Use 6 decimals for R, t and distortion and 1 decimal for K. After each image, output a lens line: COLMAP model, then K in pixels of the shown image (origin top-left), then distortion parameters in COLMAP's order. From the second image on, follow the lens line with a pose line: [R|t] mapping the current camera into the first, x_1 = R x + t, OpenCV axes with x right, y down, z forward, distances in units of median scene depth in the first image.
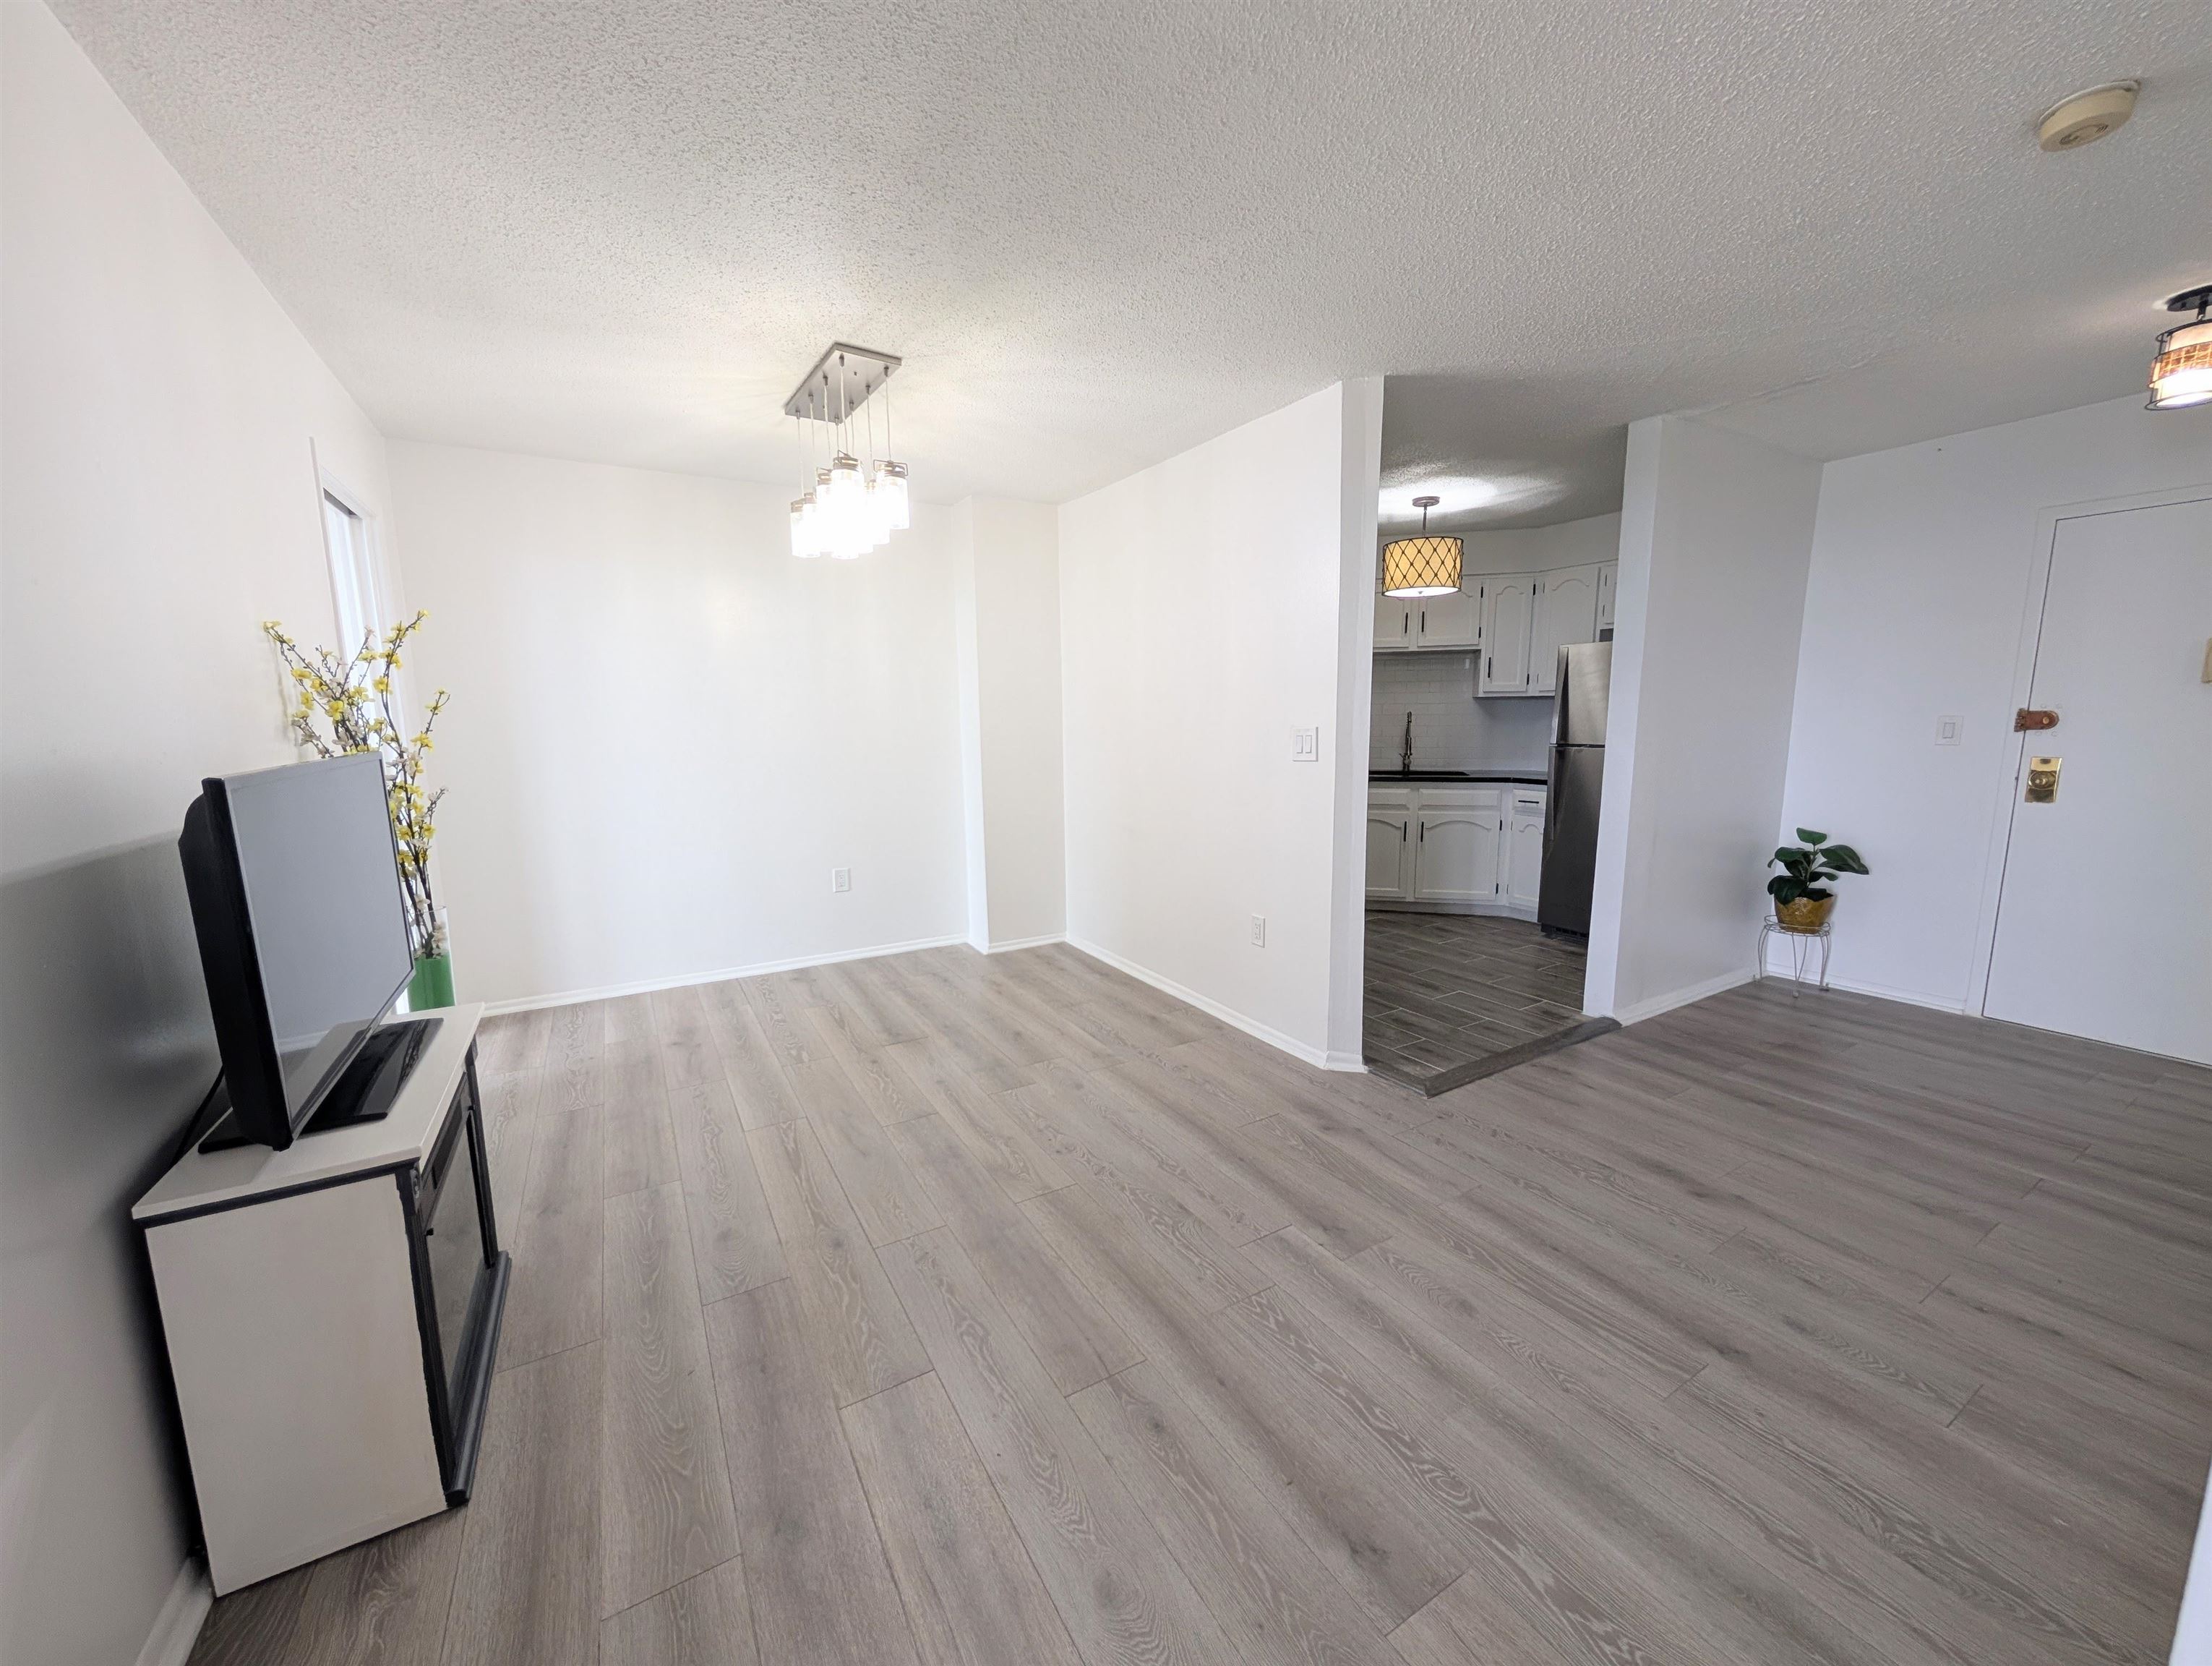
lens RADIAL K [[840.0, 0, 1117.6], [0, 840.0, 840.8], [0, 0, 1]] dist [0.000010, 0.000072]
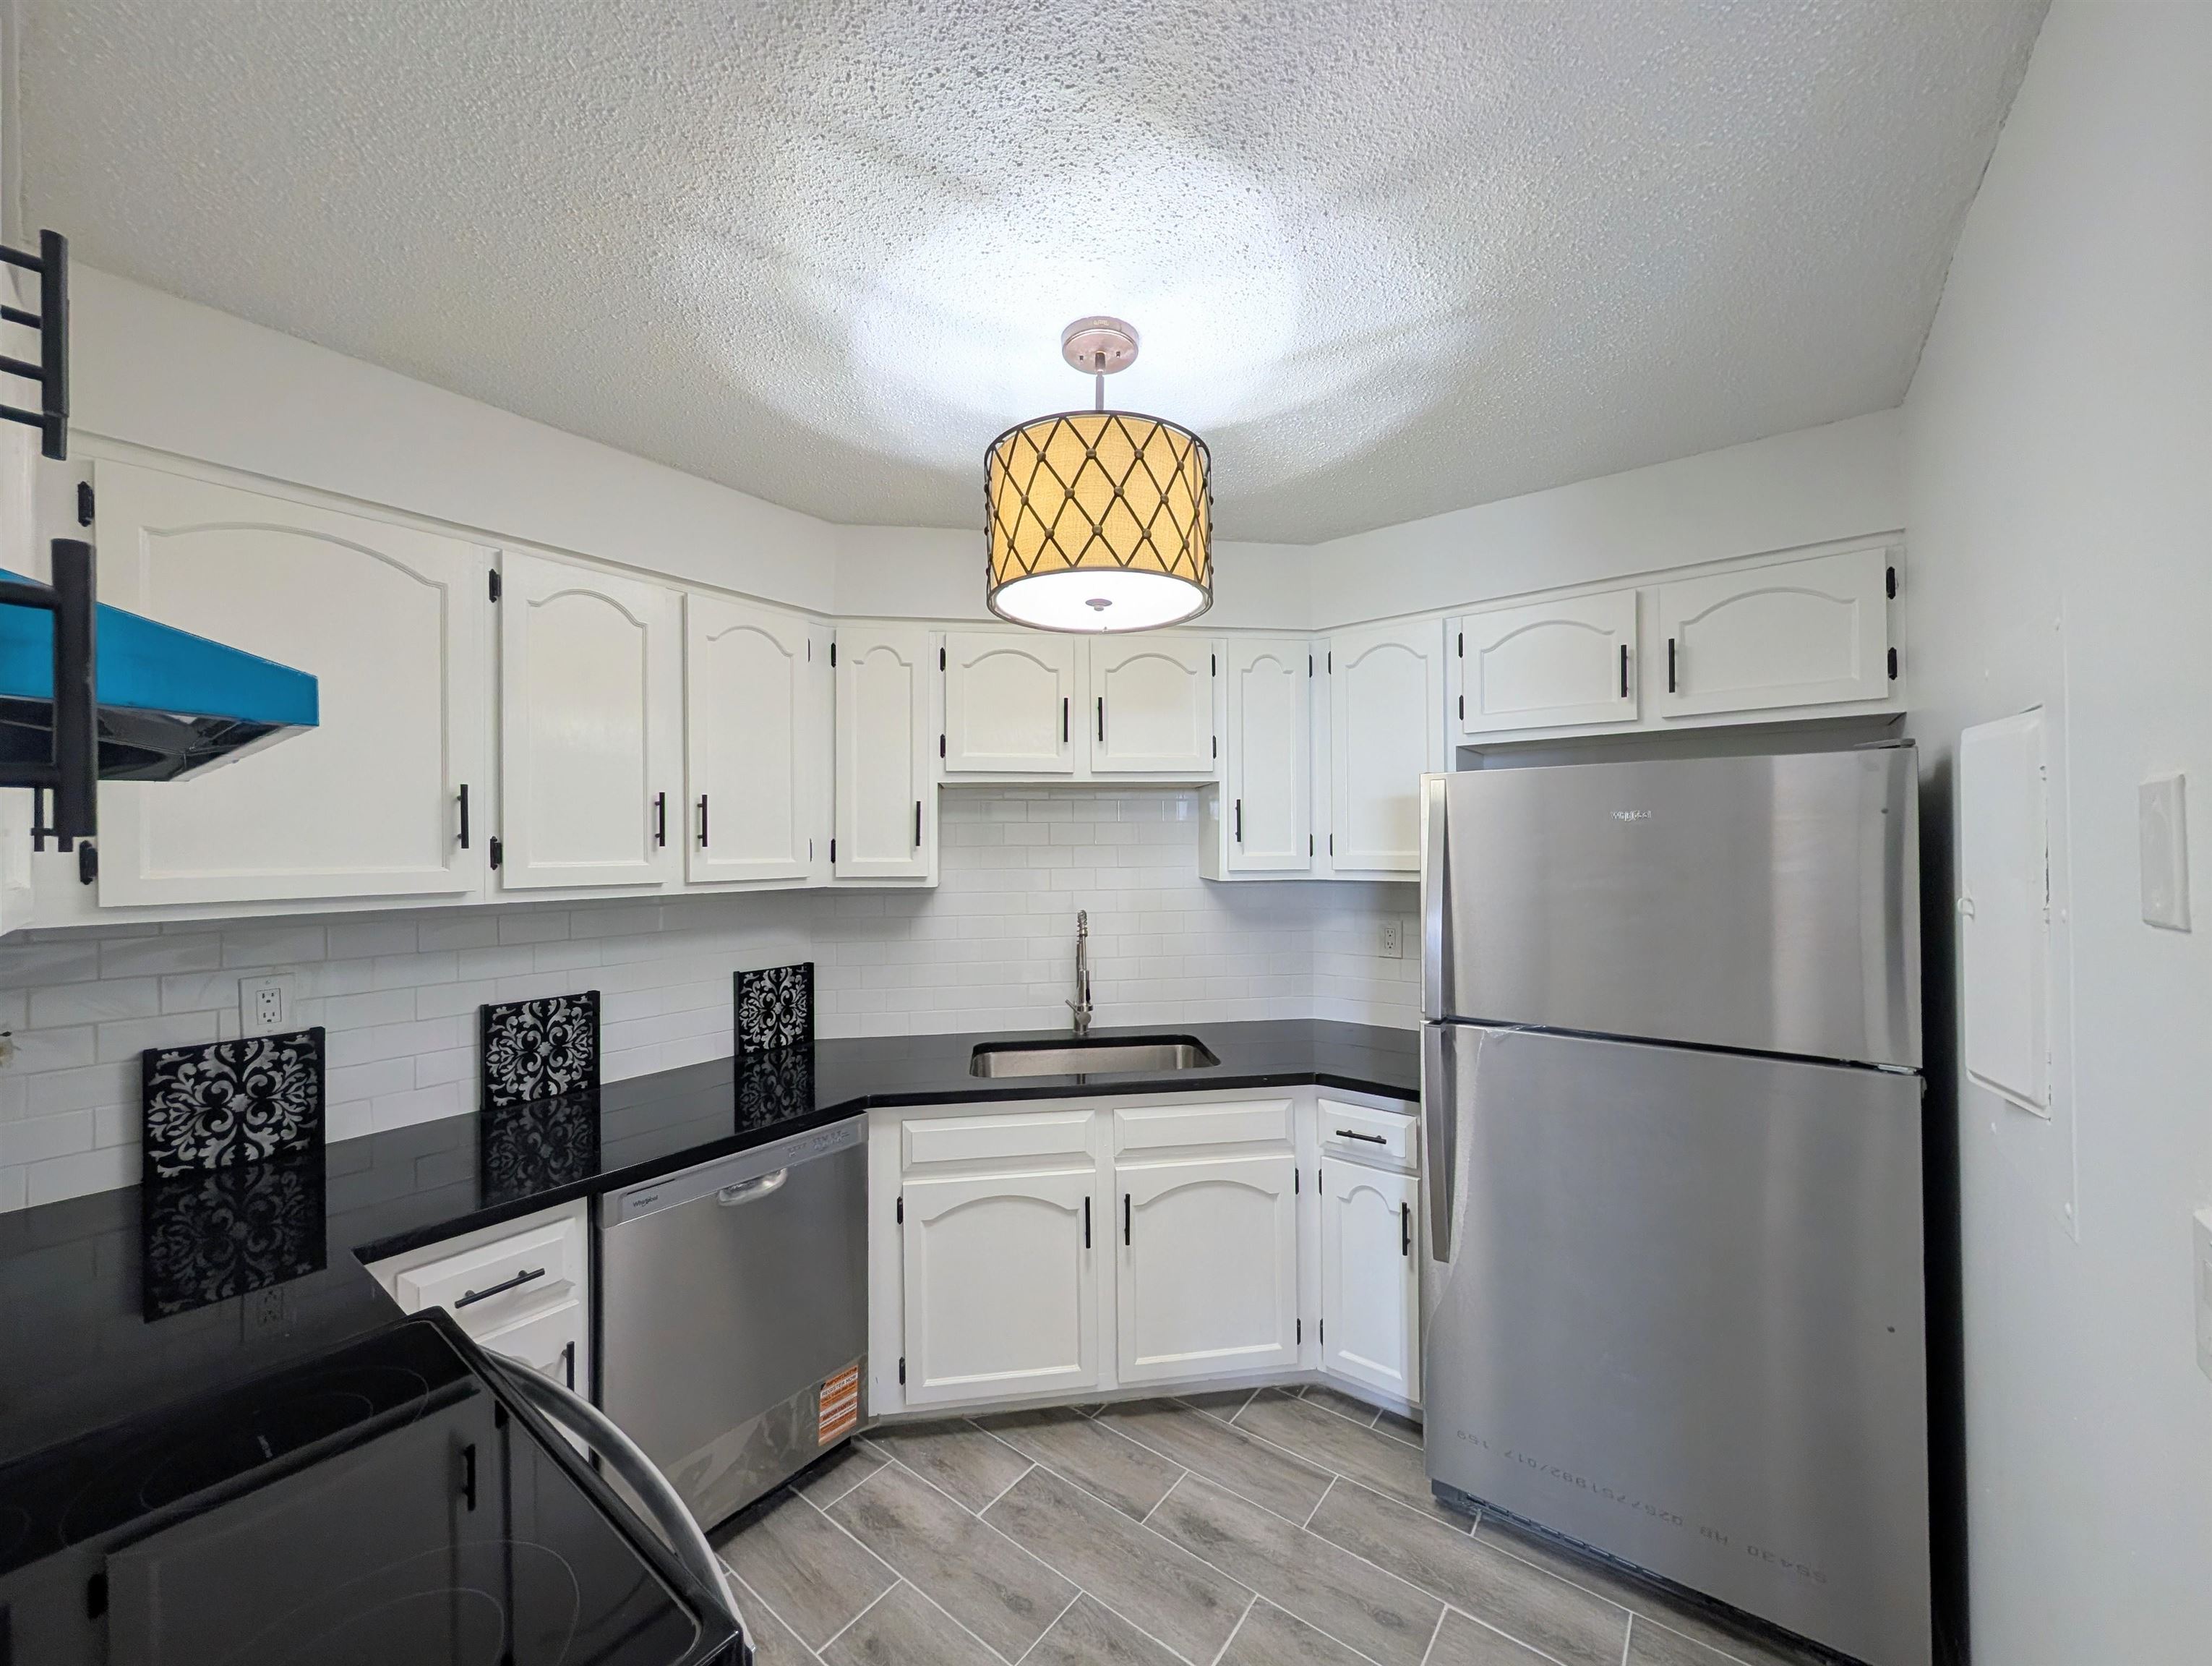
lens RADIAL K [[840.0, 0, 1117.6], [0, 840.0, 840.8], [0, 0, 1]] dist [0.000010, 0.000072]
pose [[0.928433, 0.001383, 0.371497, 0.352856], [0.057384, 0.987457, -0.147091, -0.222472], [-0.367041, 0.157882, 0.916708, 1.022966]]
